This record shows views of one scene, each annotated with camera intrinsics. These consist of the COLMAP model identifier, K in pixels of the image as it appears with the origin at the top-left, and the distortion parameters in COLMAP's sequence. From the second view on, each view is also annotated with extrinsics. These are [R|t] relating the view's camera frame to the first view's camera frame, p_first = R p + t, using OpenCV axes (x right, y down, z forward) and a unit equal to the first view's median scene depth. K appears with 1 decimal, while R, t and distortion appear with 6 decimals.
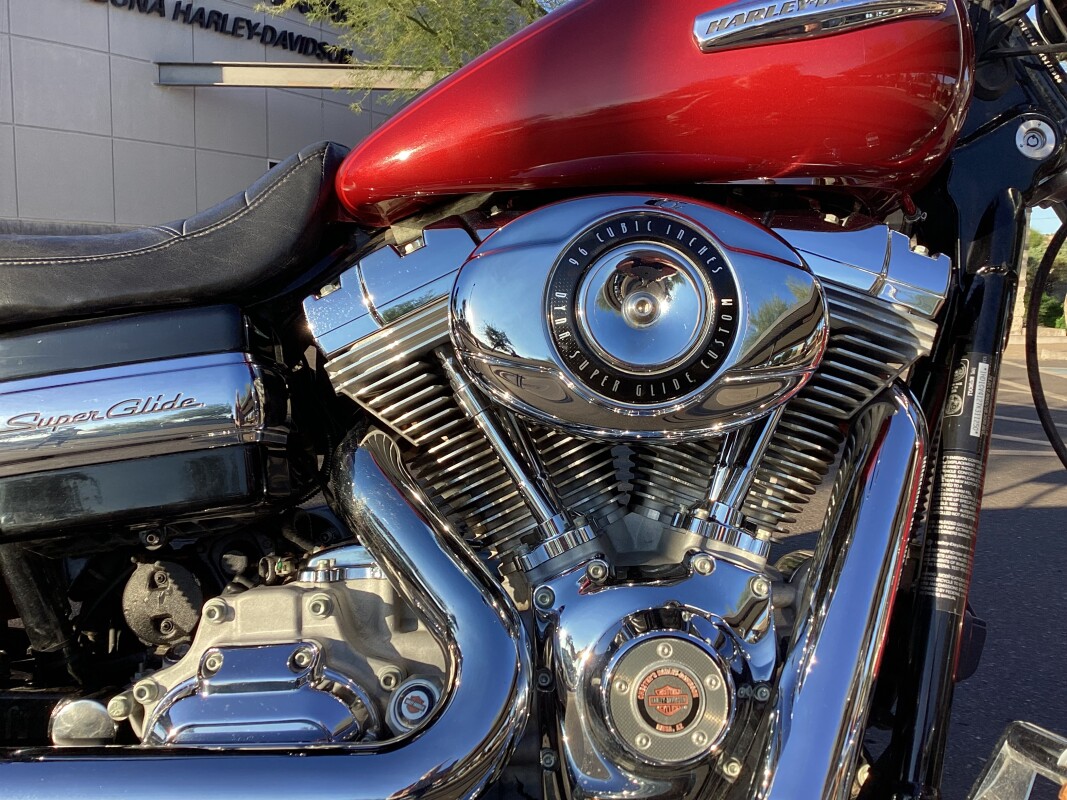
lens RADIAL K [[1024.0, 0, 533.4], [0, 1024.0, 375.1], [0, 0, 1]] dist [0.175204, -0.304126]
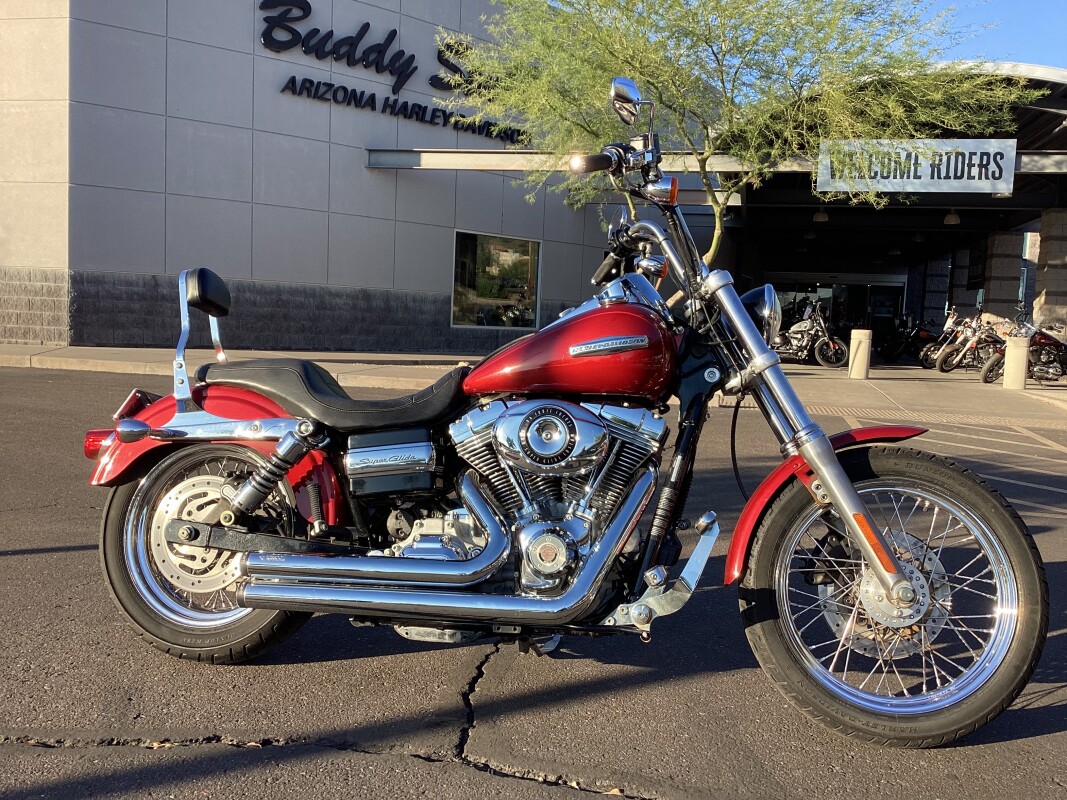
lens RADIAL K [[1024.0, 0, 533.4], [0, 1024.0, 375.1], [0, 0, 1]] dist [0.175204, -0.304126]
pose [[0.985330, 0.033513, -0.167336, 0.515679], [-0.040624, 0.998403, -0.039252, -0.109838], [0.165754, 0.045474, 0.985118, -1.920737]]
